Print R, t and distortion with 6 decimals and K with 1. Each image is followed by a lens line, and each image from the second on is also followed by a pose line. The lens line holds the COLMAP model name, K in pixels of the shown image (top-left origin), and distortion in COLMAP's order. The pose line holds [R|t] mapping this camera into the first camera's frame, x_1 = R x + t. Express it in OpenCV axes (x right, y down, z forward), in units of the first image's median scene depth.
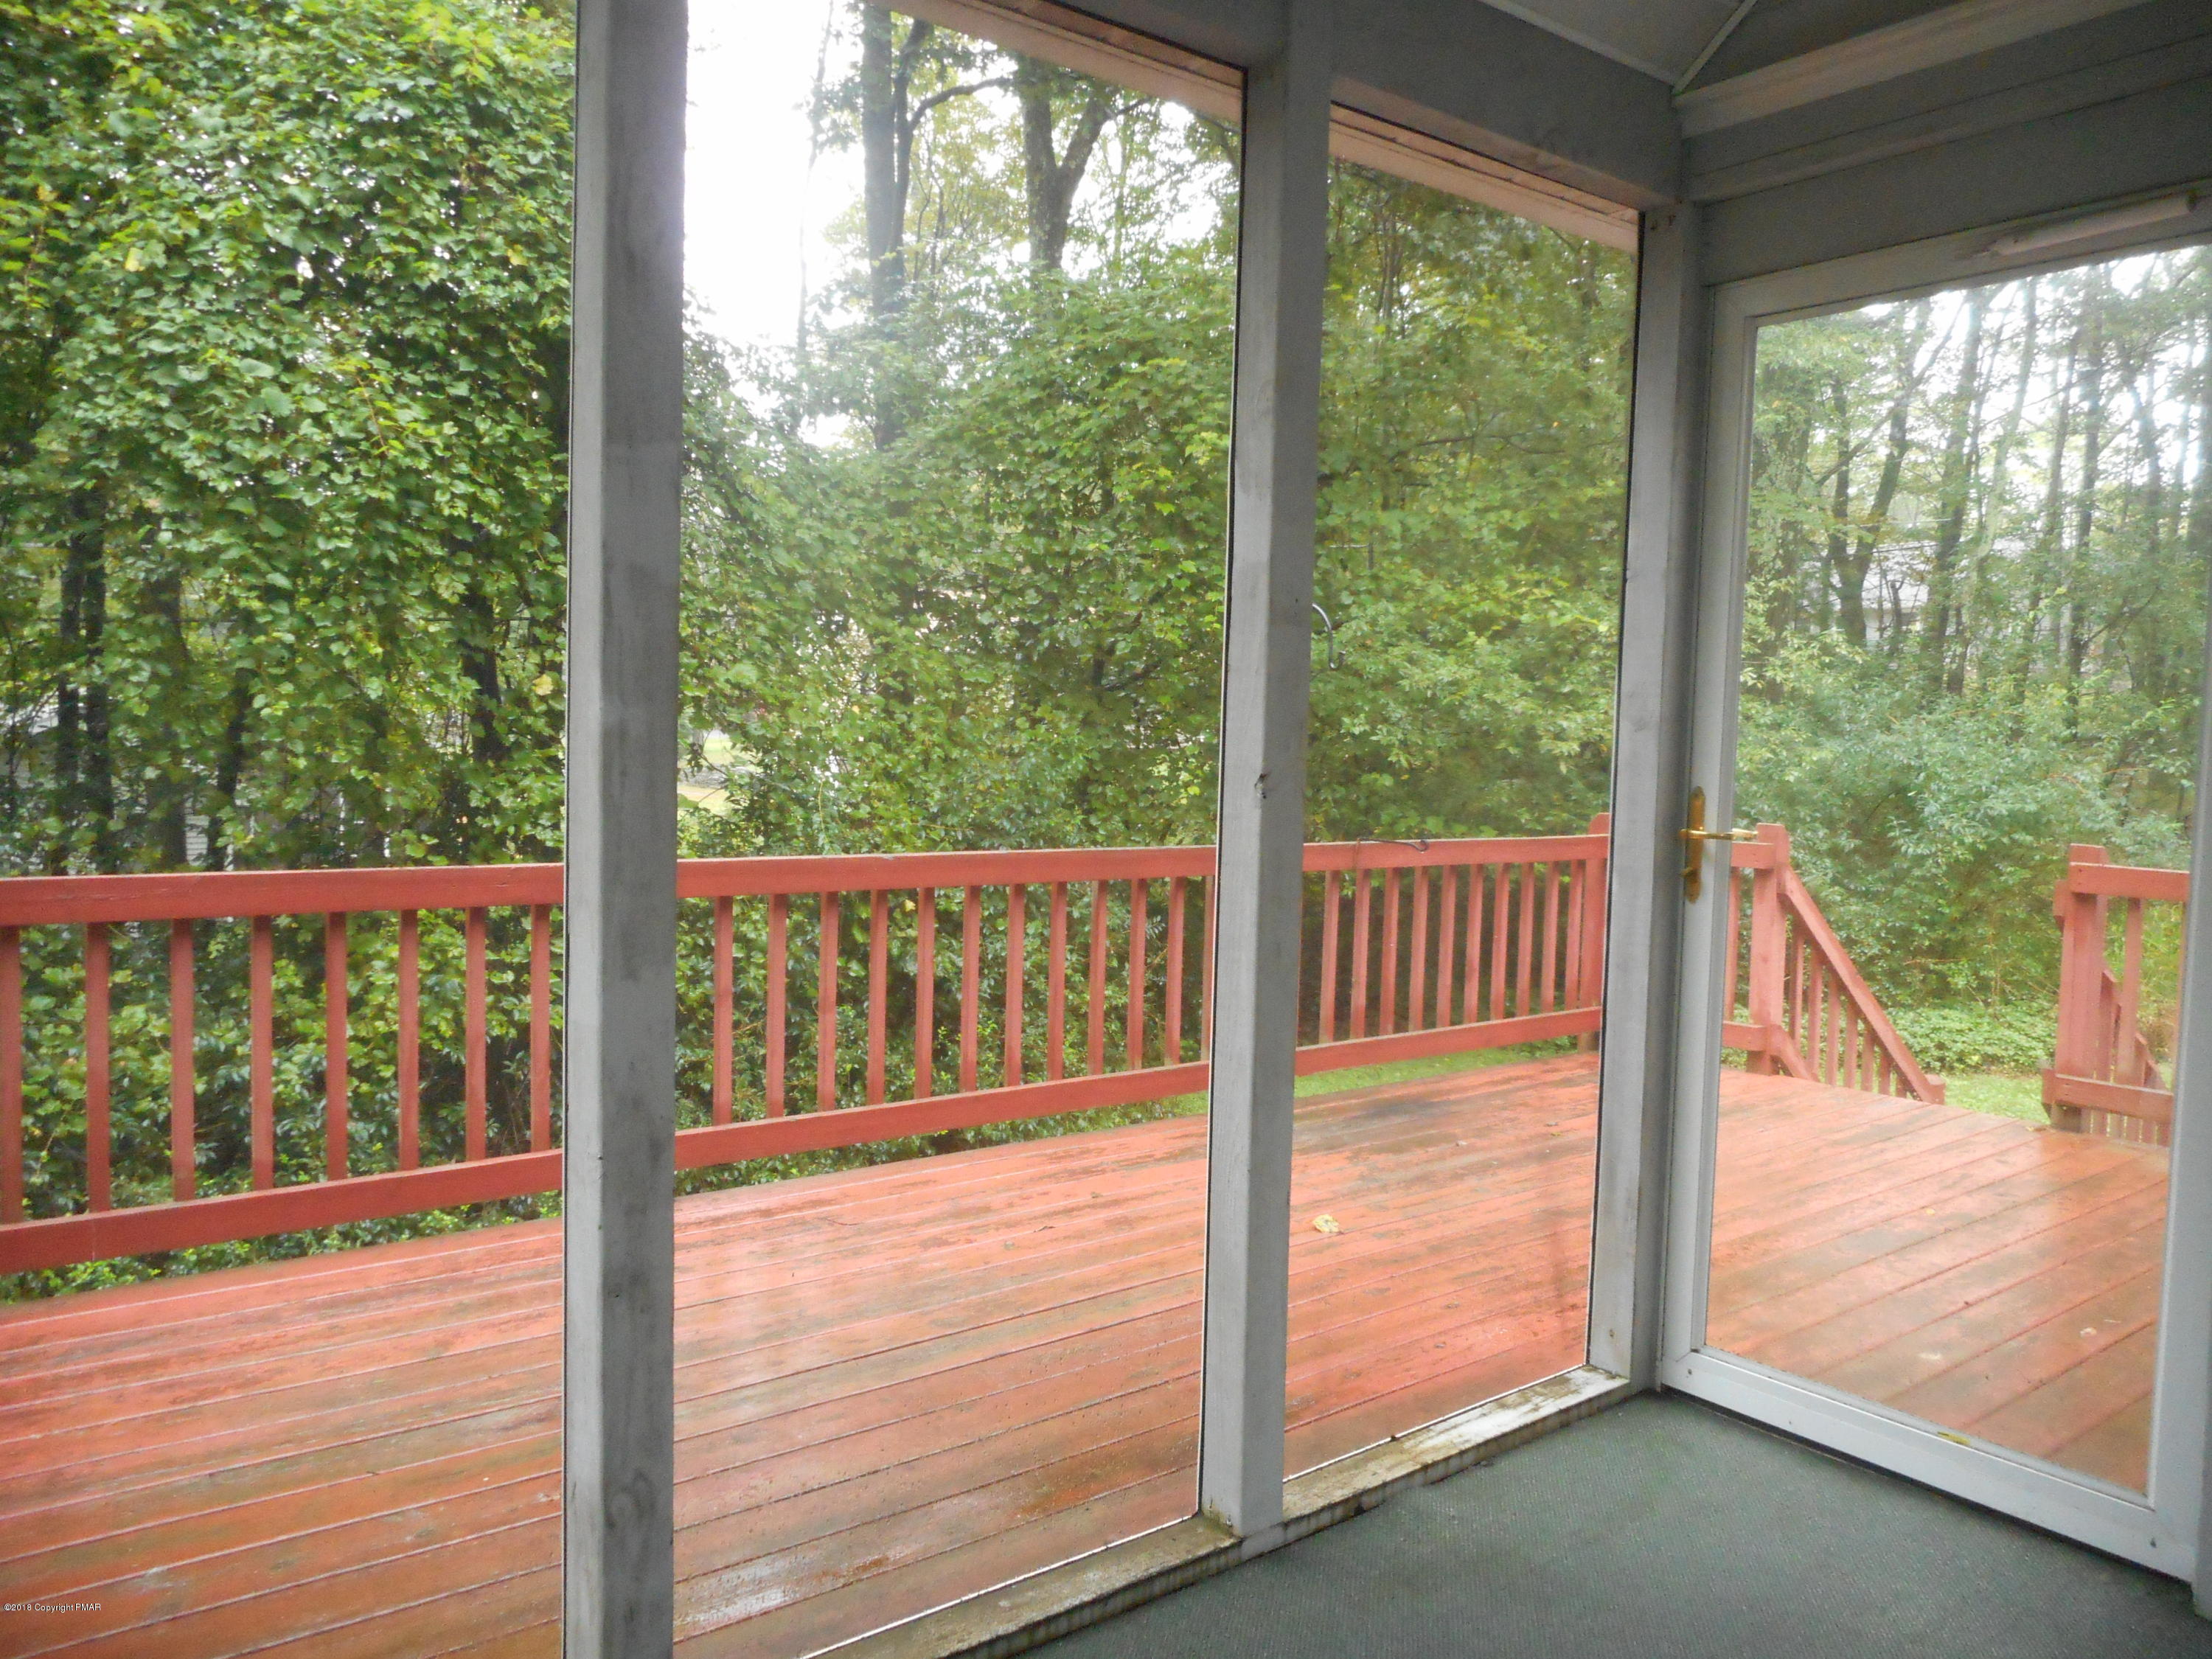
lens RADIAL K [[1623.4, 0, 1107.6], [0, 1623.4, 849.8], [0, 0, 1]] dist [-0.021674, 0.001613]
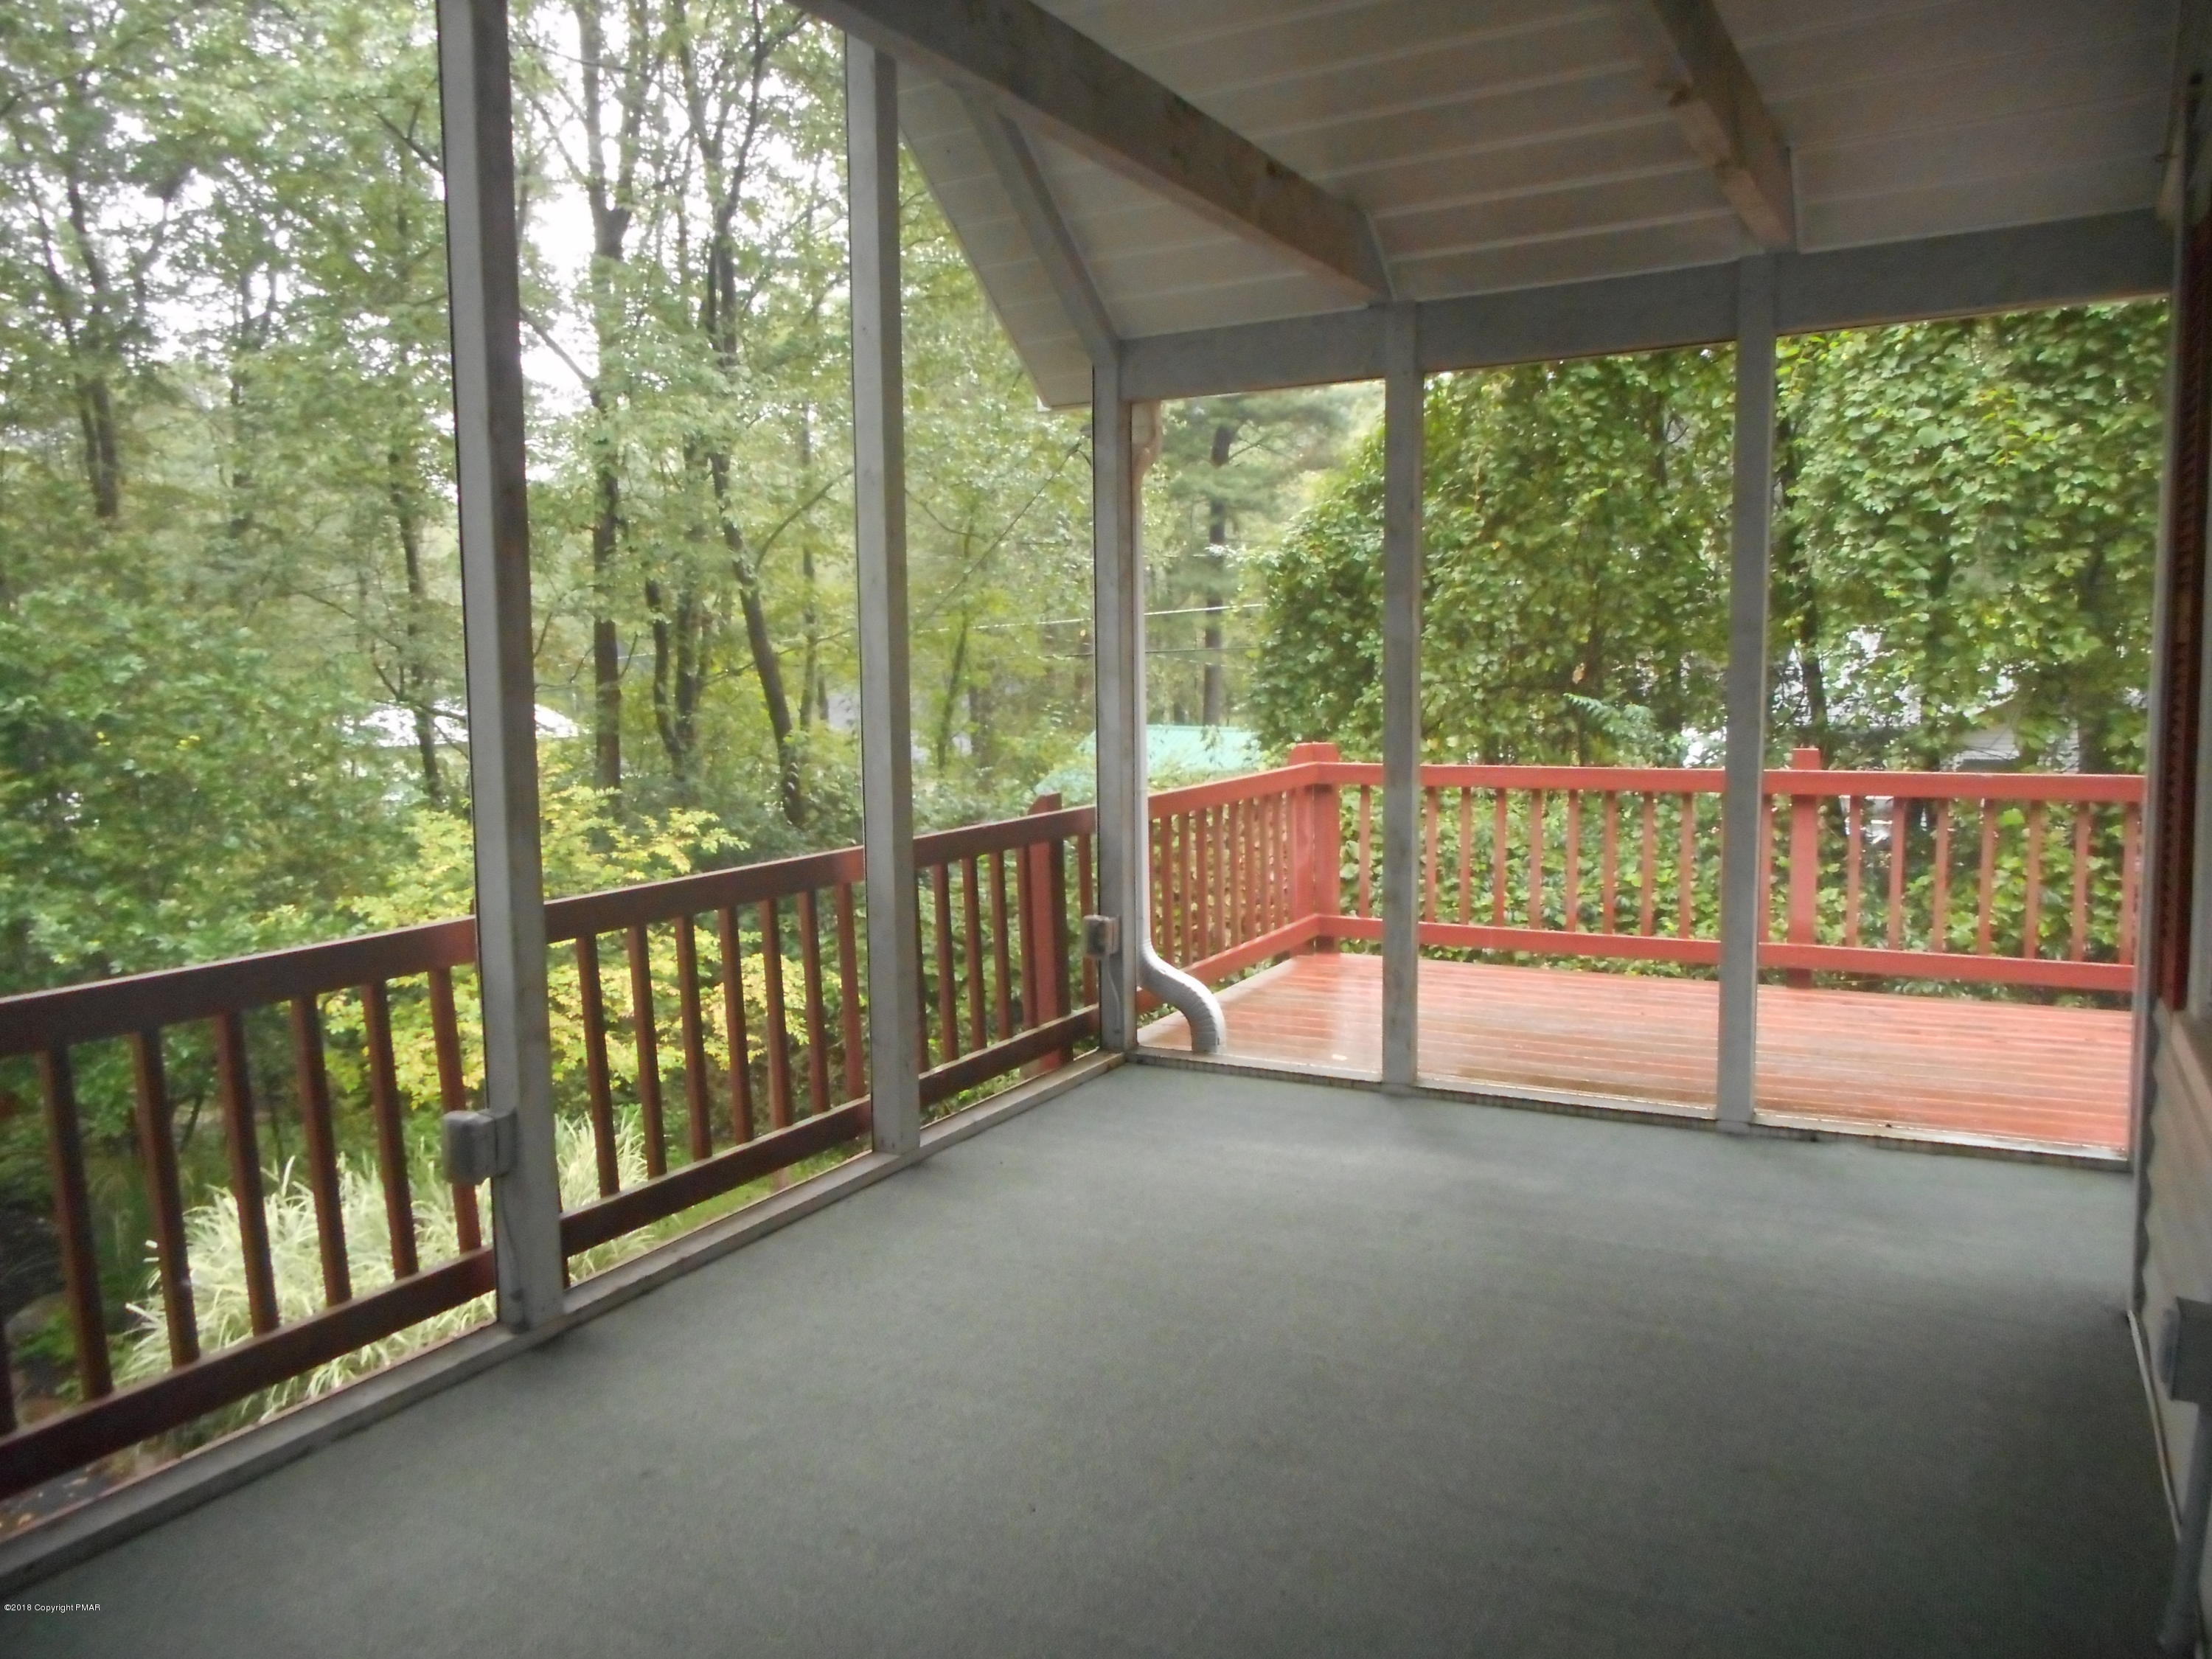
lens RADIAL K [[1623.4, 0, 1106.8], [0, 1623.4, 831.1], [0, 0, 1]] dist [-0.021674, 0.001613]
pose [[0.373714, 0.052108, -0.926079, 0.465584], [-0.037059, 0.998462, 0.041226, 0.013683], [0.926804, 0.018913, 0.375070, -0.108584]]
